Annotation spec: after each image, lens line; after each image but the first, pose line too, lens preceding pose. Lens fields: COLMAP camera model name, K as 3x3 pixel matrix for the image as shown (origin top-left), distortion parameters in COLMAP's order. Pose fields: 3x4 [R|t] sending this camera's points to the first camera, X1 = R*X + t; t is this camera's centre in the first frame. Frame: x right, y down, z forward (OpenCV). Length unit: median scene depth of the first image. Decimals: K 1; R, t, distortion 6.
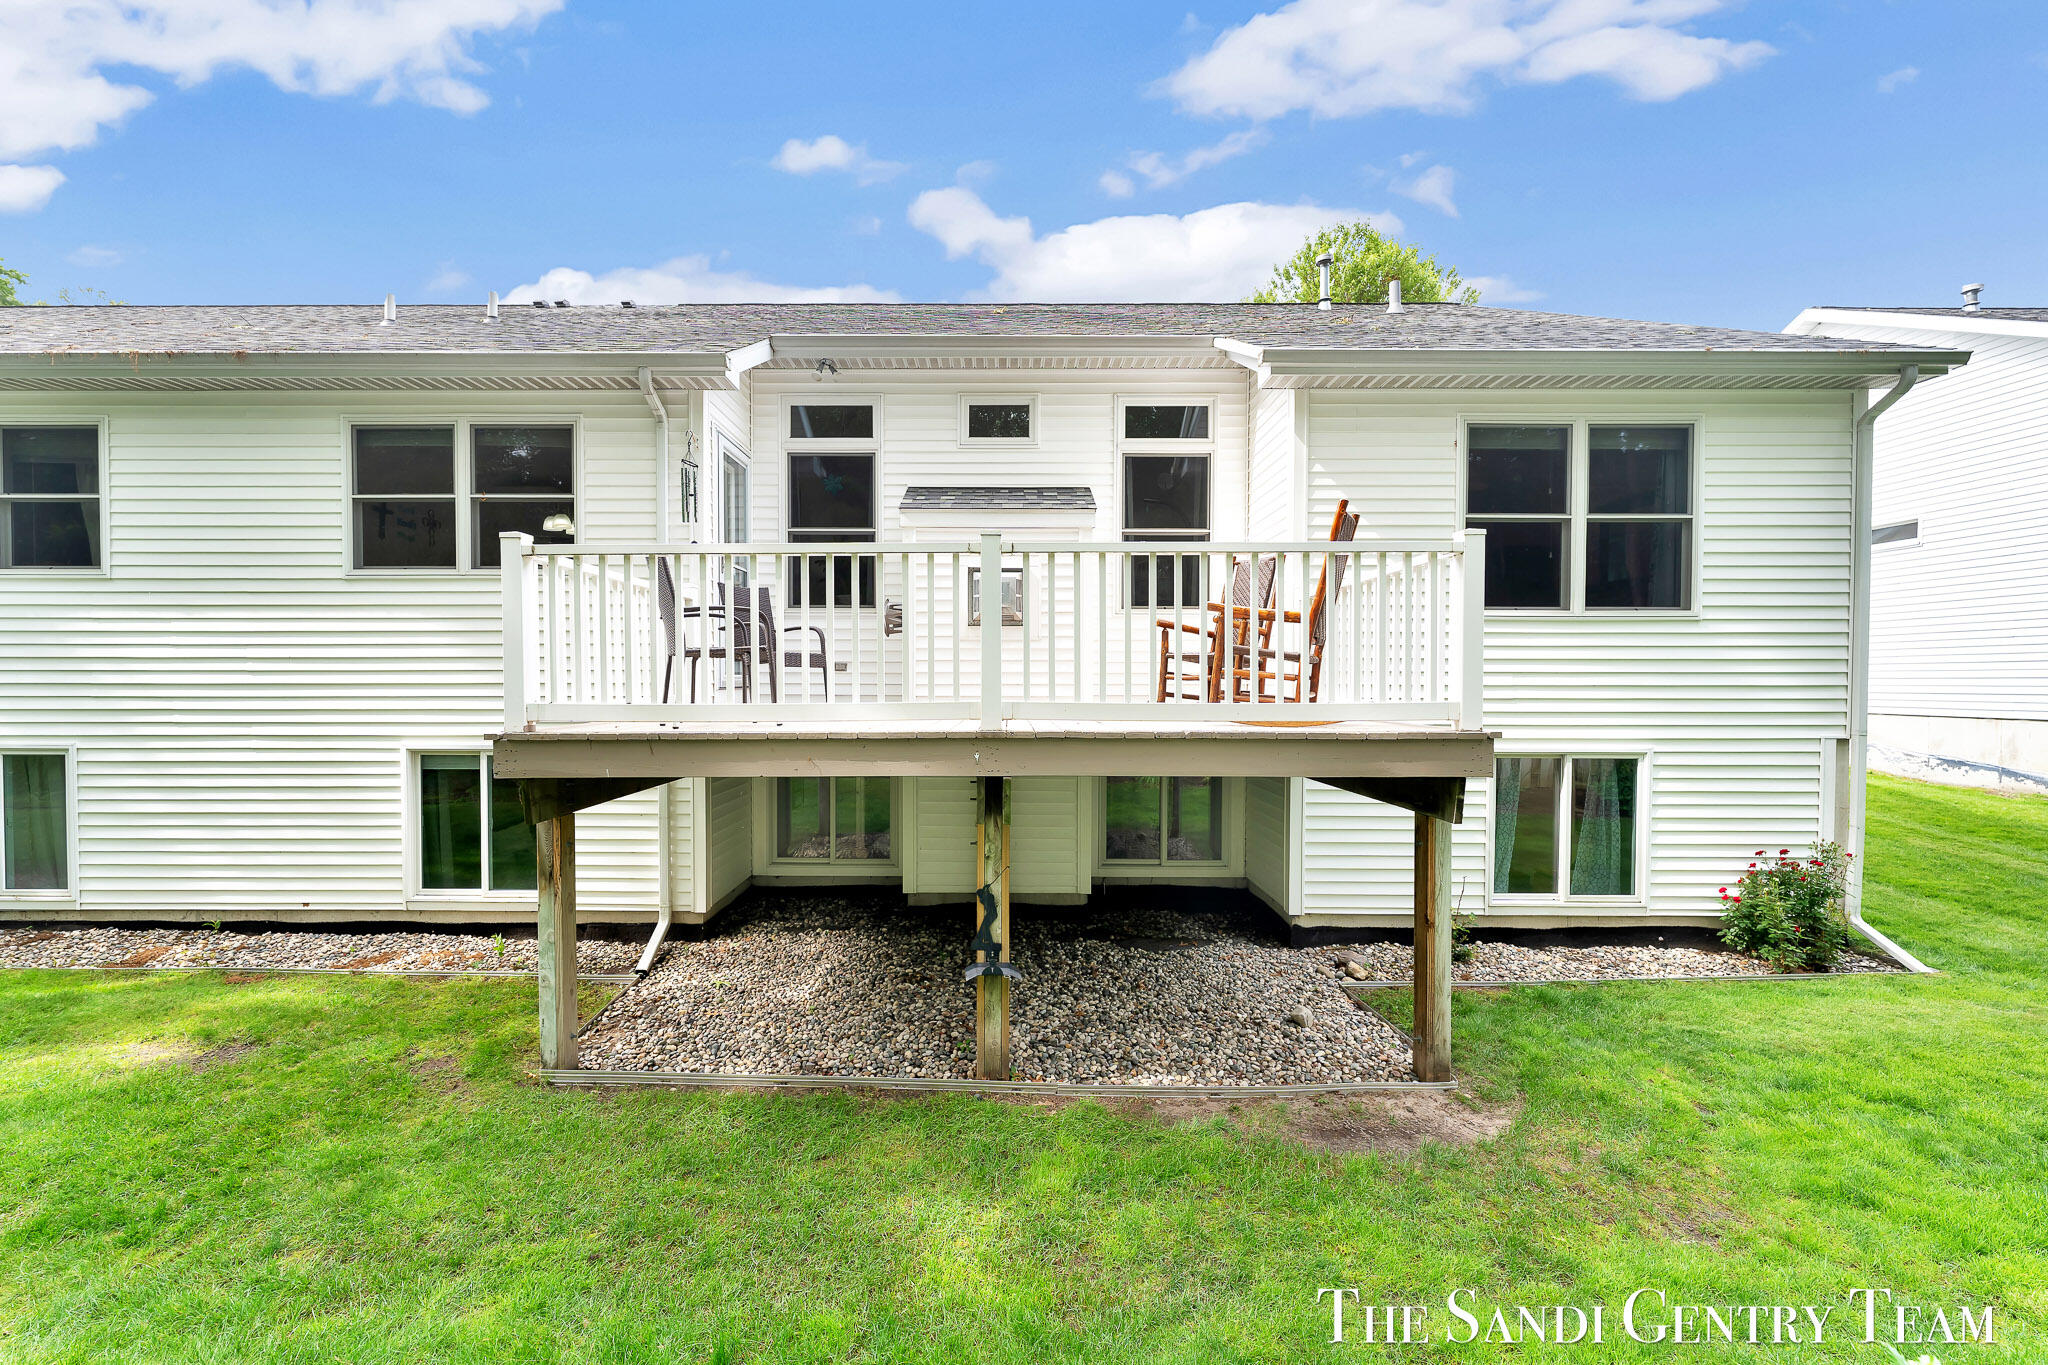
lens RADIAL K [[829.8, 0, 1019.8], [0, 829.8, 698.8], [0, 0, 1]] dist [-0.002481, -0.000513]
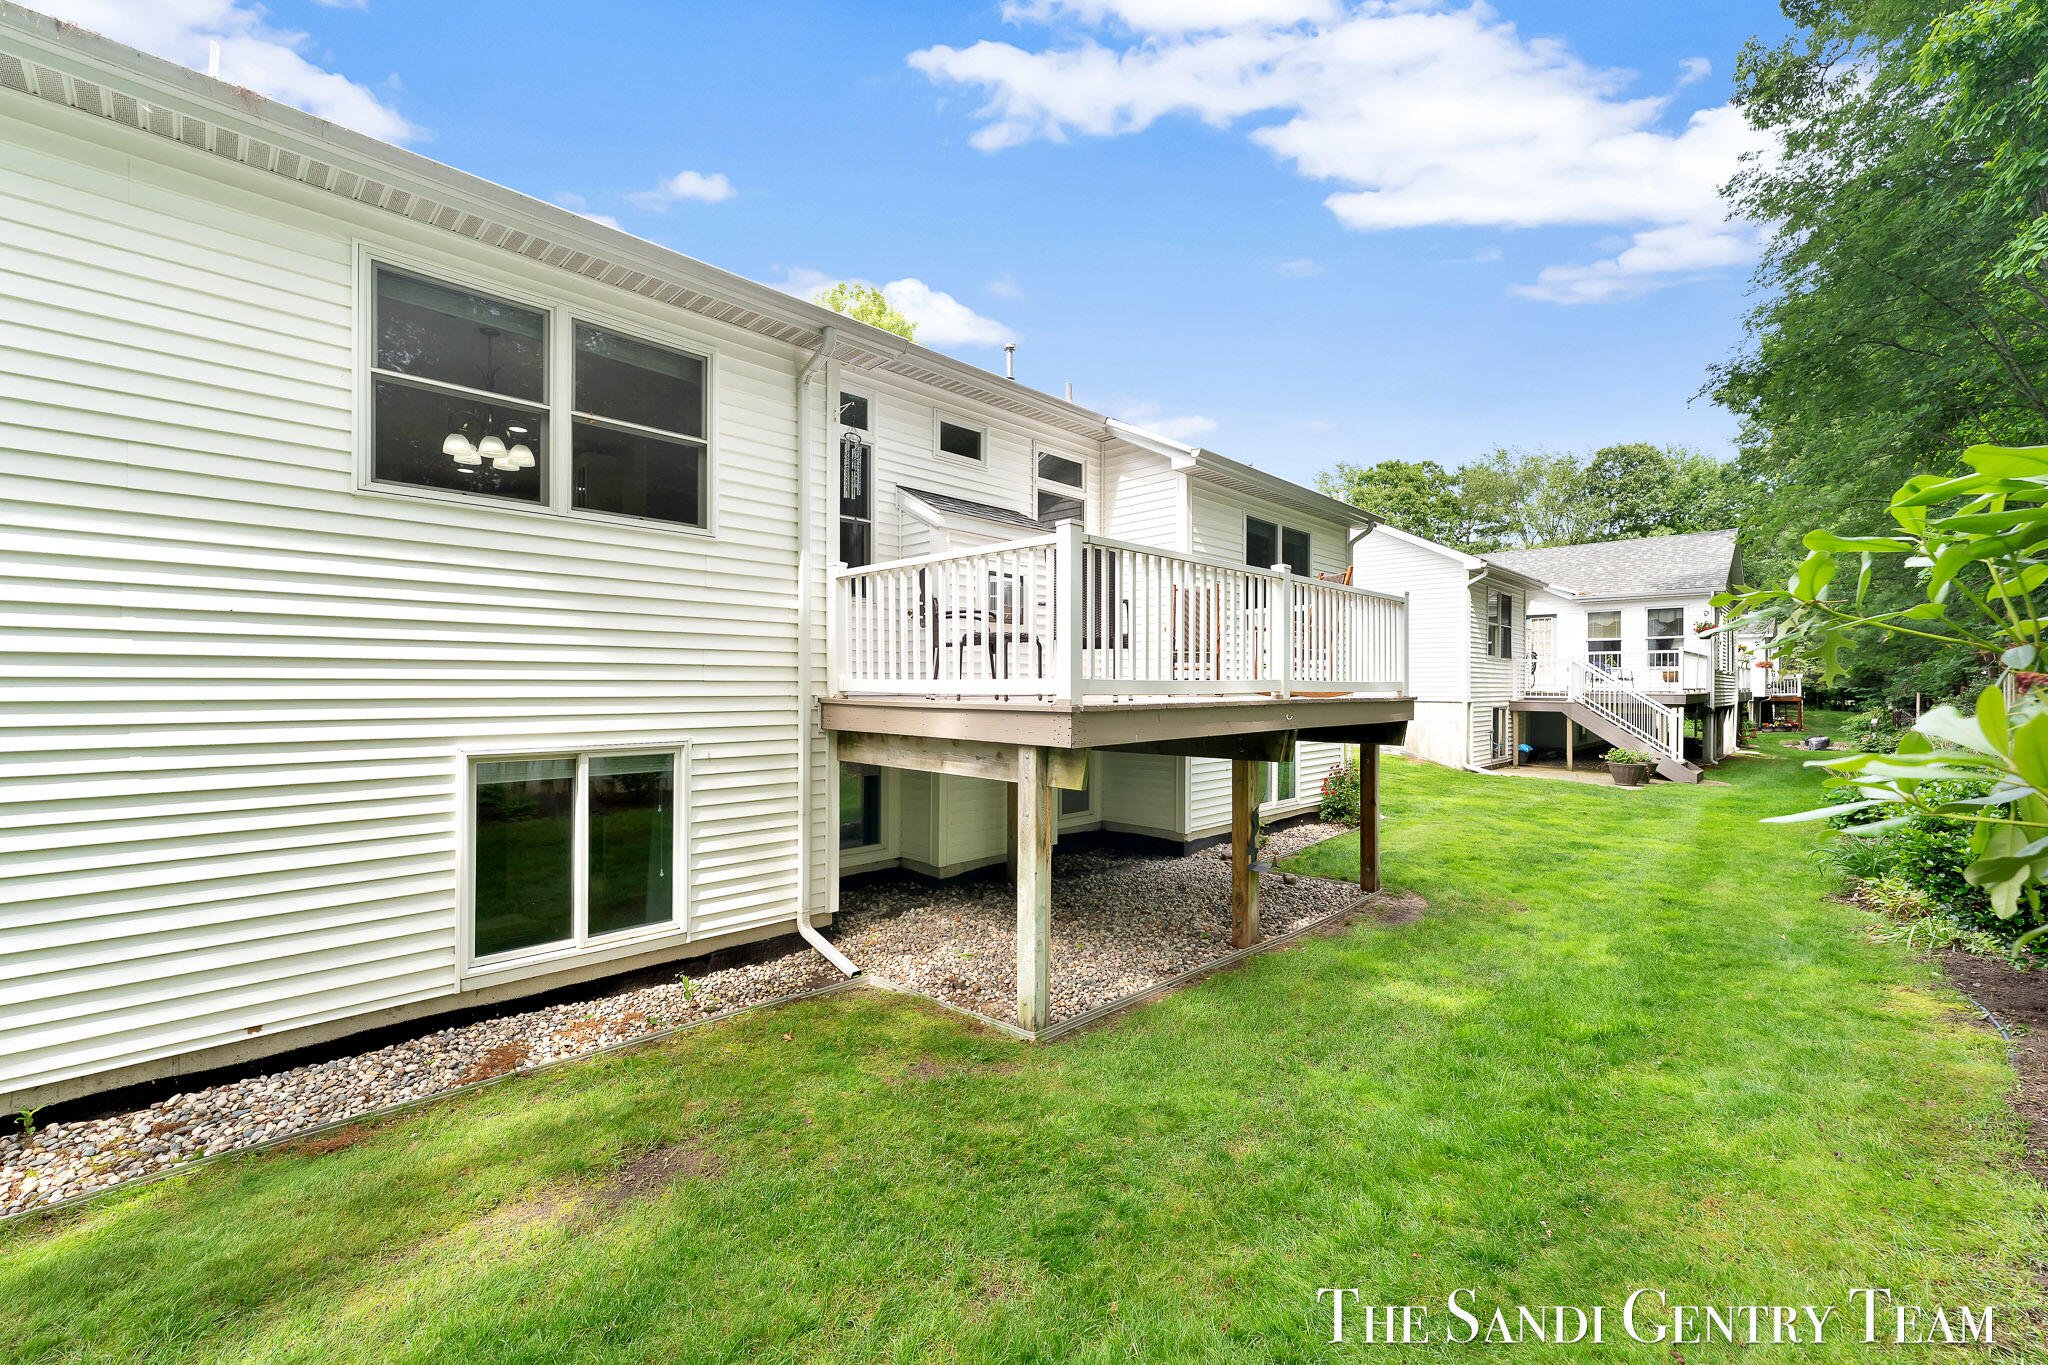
lens RADIAL K [[829.8, 0, 1016.6], [0, 829.8, 690.1], [0, 0, 1]] dist [-0.002481, -0.000513]
pose [[0.695423, -0.001831, 0.718598, -0.934050], [0.010624, 0.999914, -0.007733, 0.016042], [-0.718522, 0.013012, 0.695382, 0.196473]]
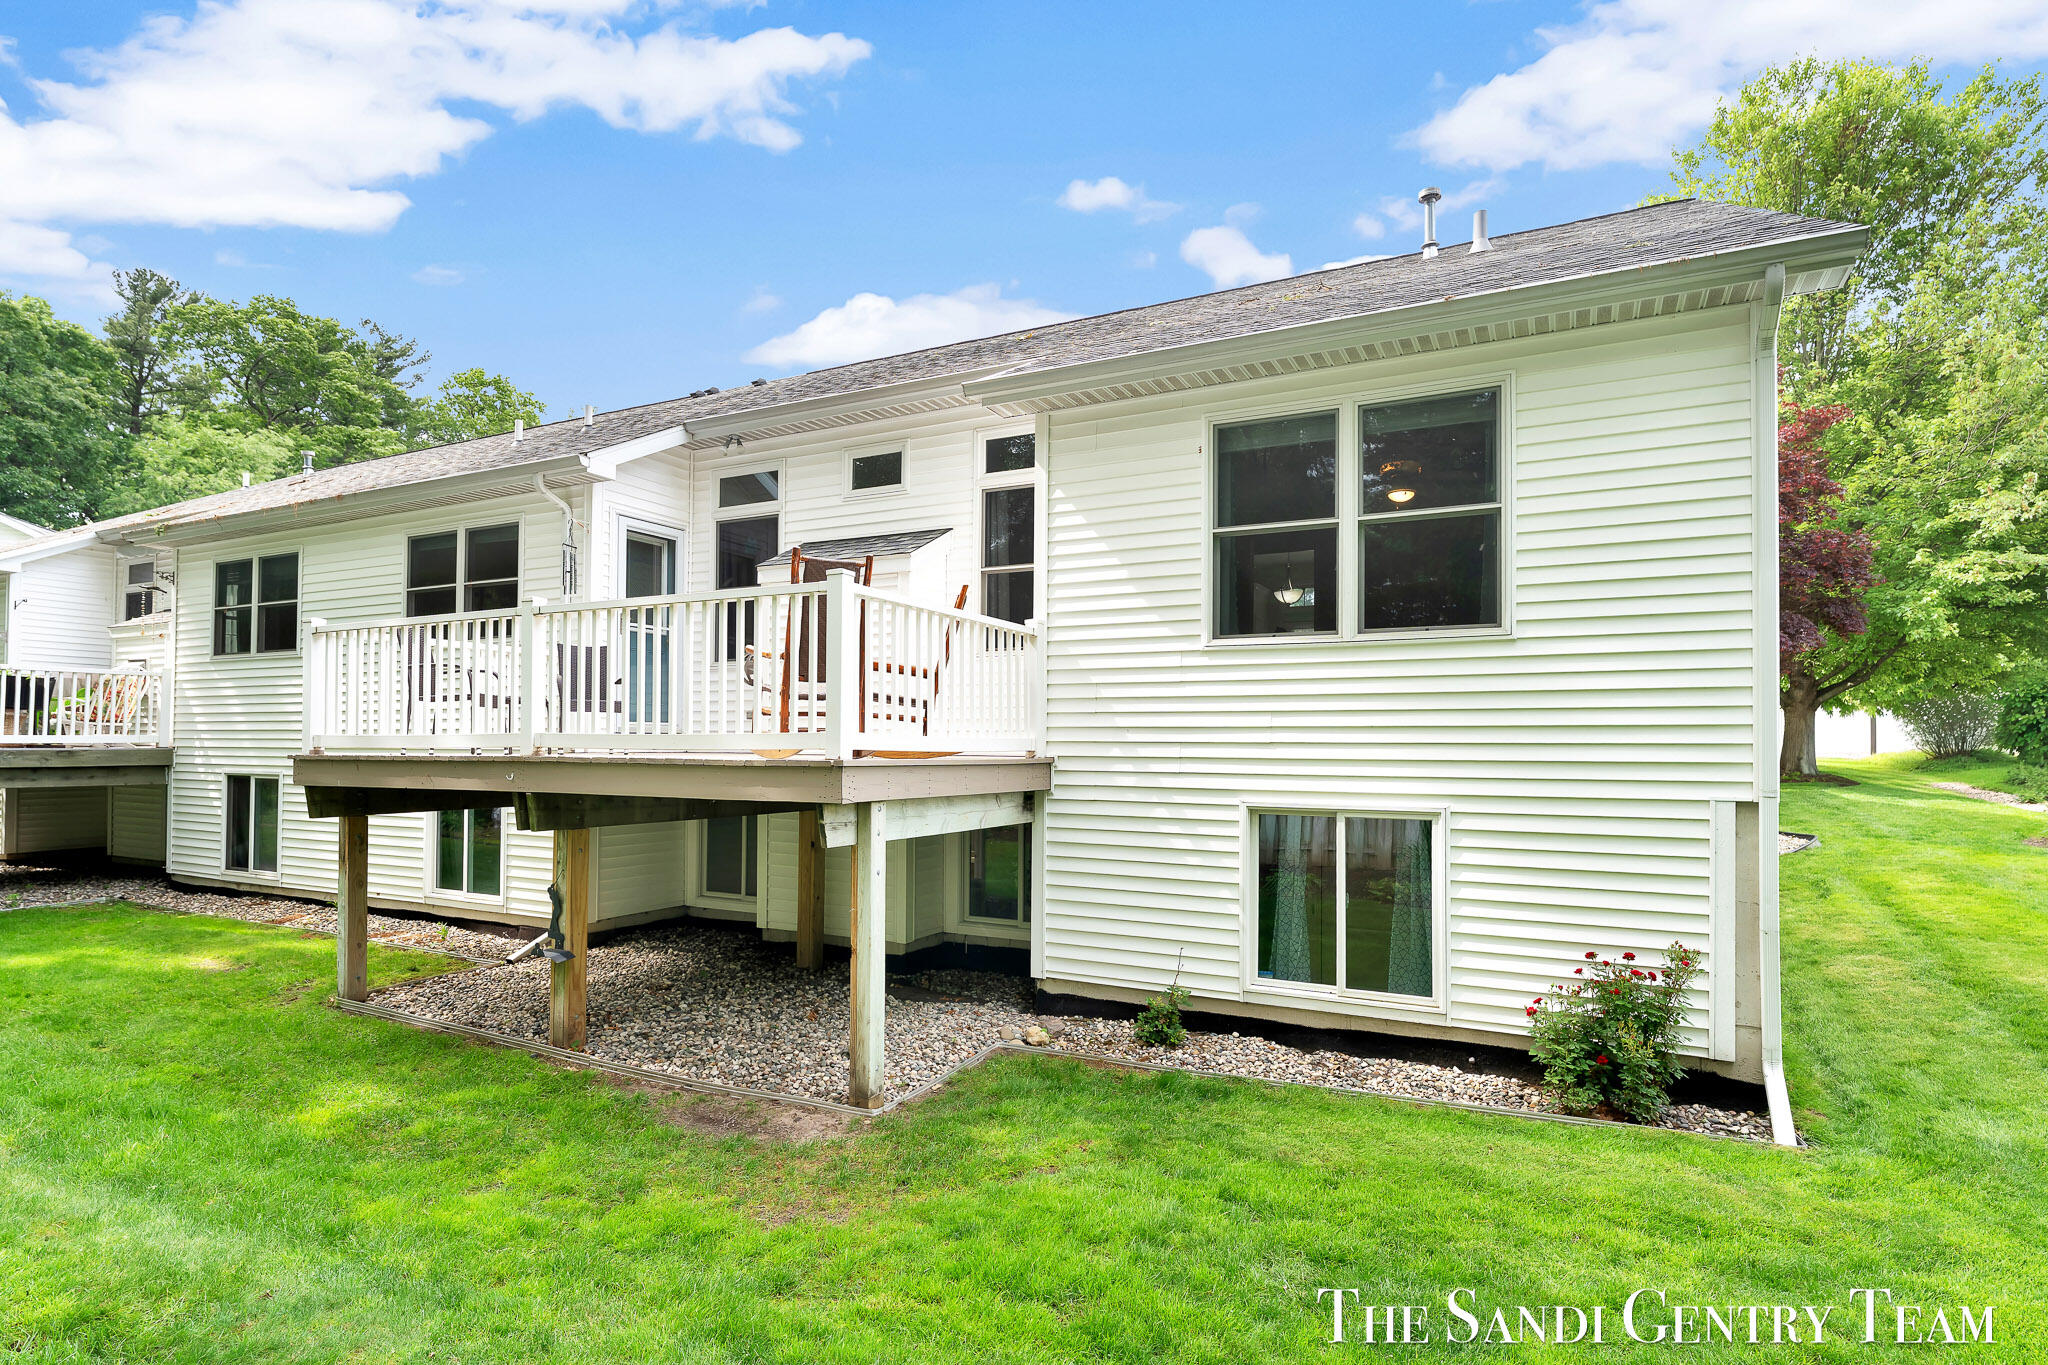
lens RADIAL K [[1044.0, 0, 1042.7], [0, 1044.0, 731.3], [0, 0, 1]] dist [-0.001748, -0.000678]
pose [[0.894646, -0.002451, -0.446769, 0.859544], [-0.014267, 0.999318, -0.034052, 0.027095], [0.446548, 0.036839, 0.894001, -0.042048]]
